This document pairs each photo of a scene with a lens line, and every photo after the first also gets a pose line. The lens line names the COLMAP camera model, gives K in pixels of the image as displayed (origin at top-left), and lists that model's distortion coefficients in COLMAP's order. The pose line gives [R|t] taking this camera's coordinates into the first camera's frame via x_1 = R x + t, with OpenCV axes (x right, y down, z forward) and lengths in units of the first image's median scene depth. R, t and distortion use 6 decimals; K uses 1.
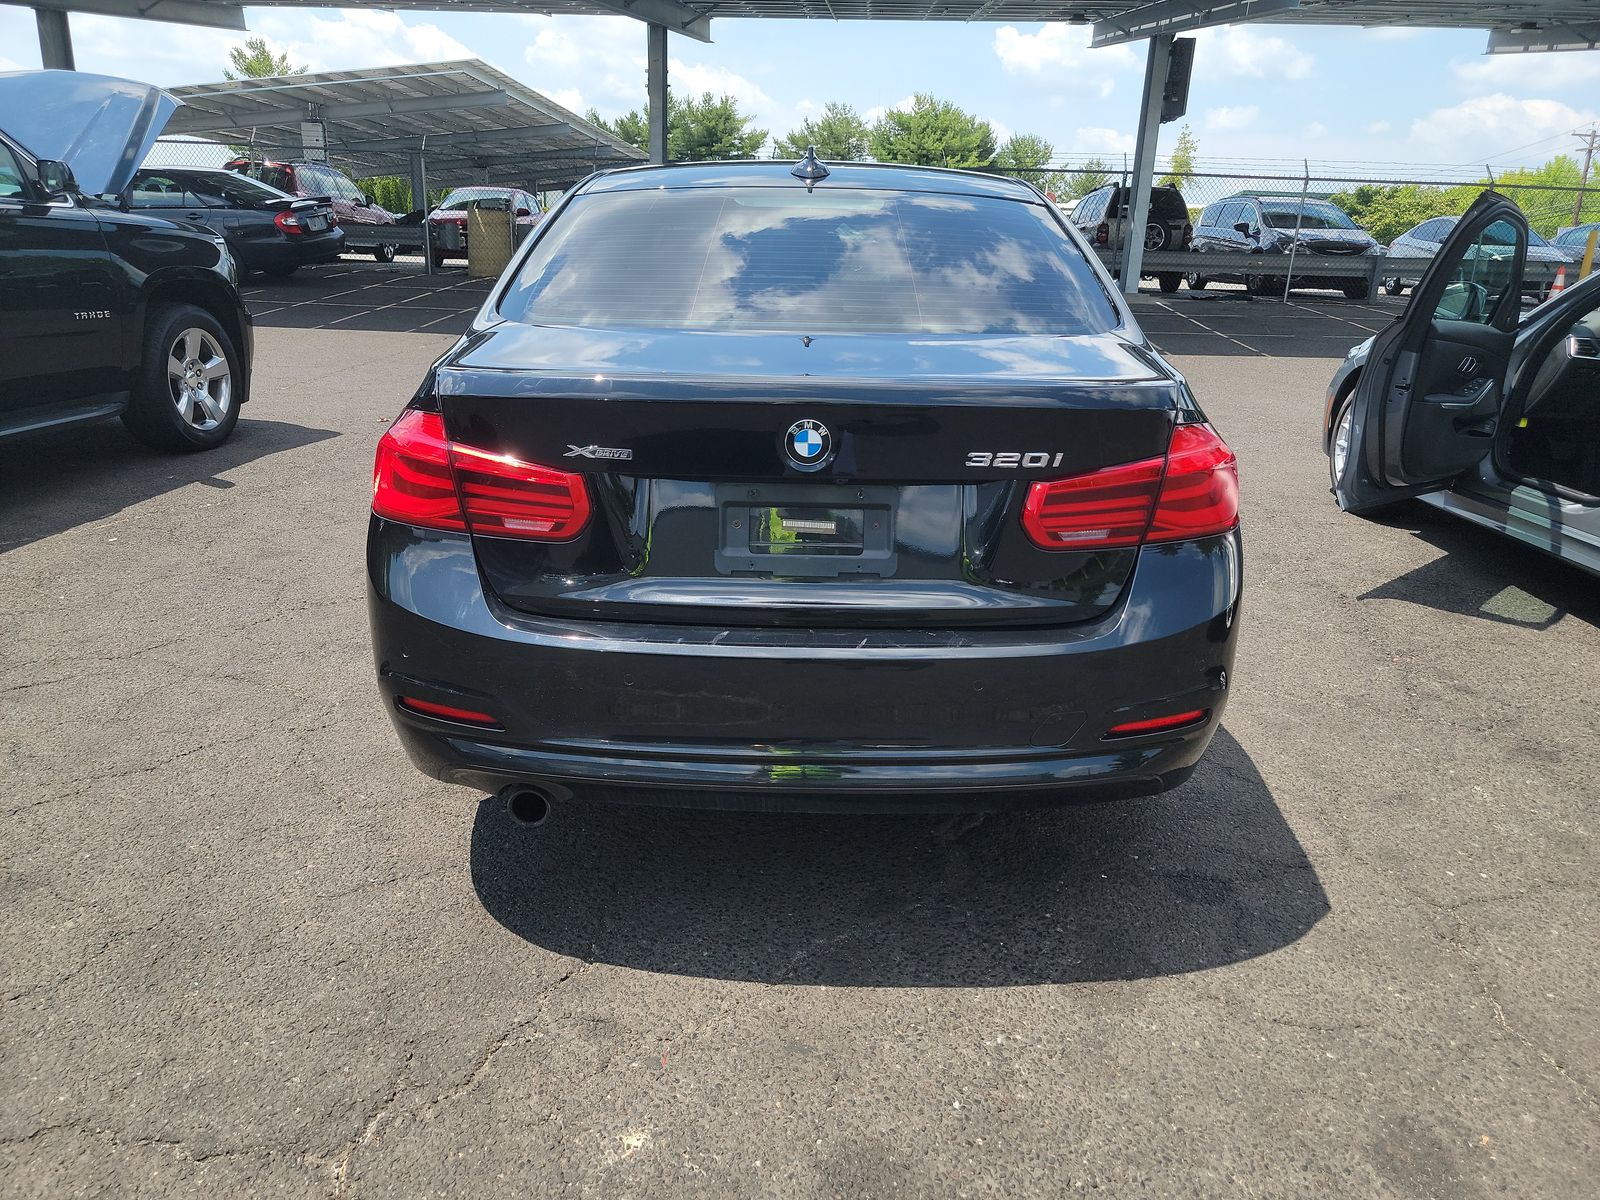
lens RADIAL K [[1183.2, 0, 803.3], [0, 1183.2, 609.9], [0, 0, 1]] dist [0.044788, -0.046609]
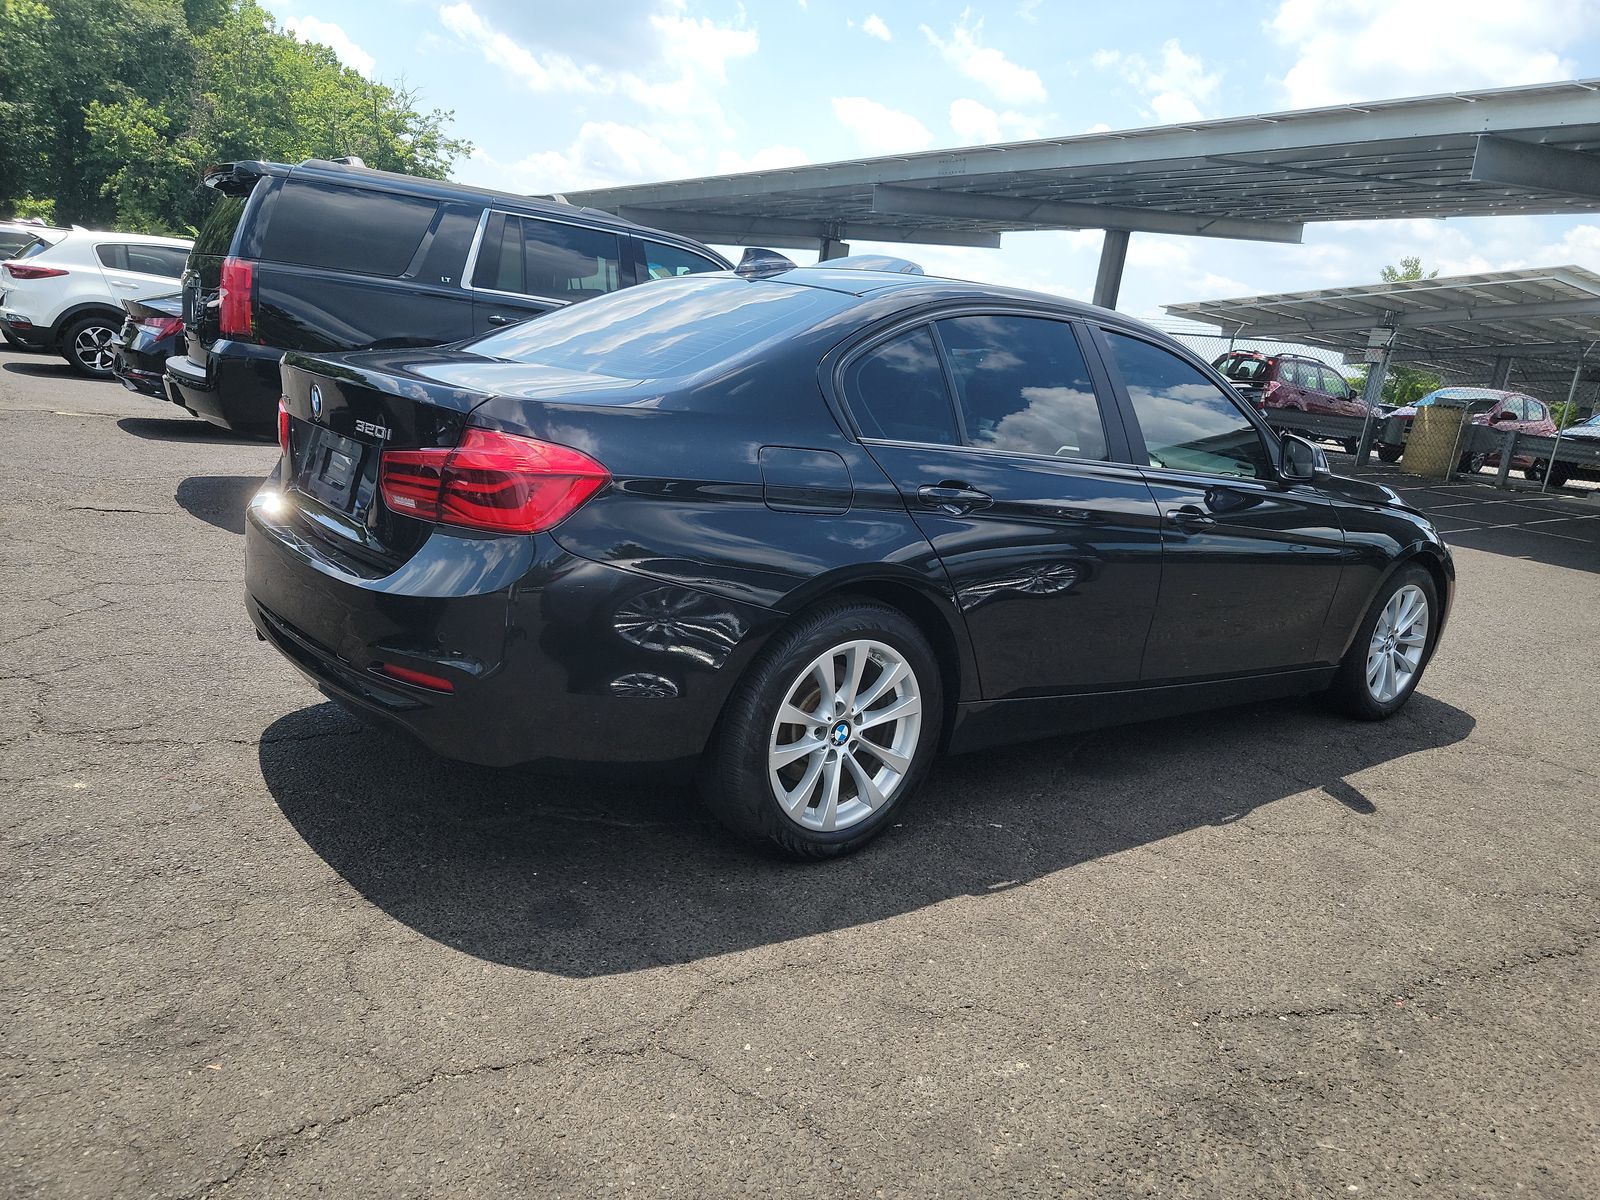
lens RADIAL K [[1183.2, 0, 803.3], [0, 1183.2, 609.9], [0, 0, 1]] dist [0.044788, -0.046609]
pose [[0.574178, 0.200818, -0.793720, 0.218787], [-0.333527, 0.942736, -0.002753, -0.013525], [0.747716, 0.266308, 0.608276, 0.087641]]
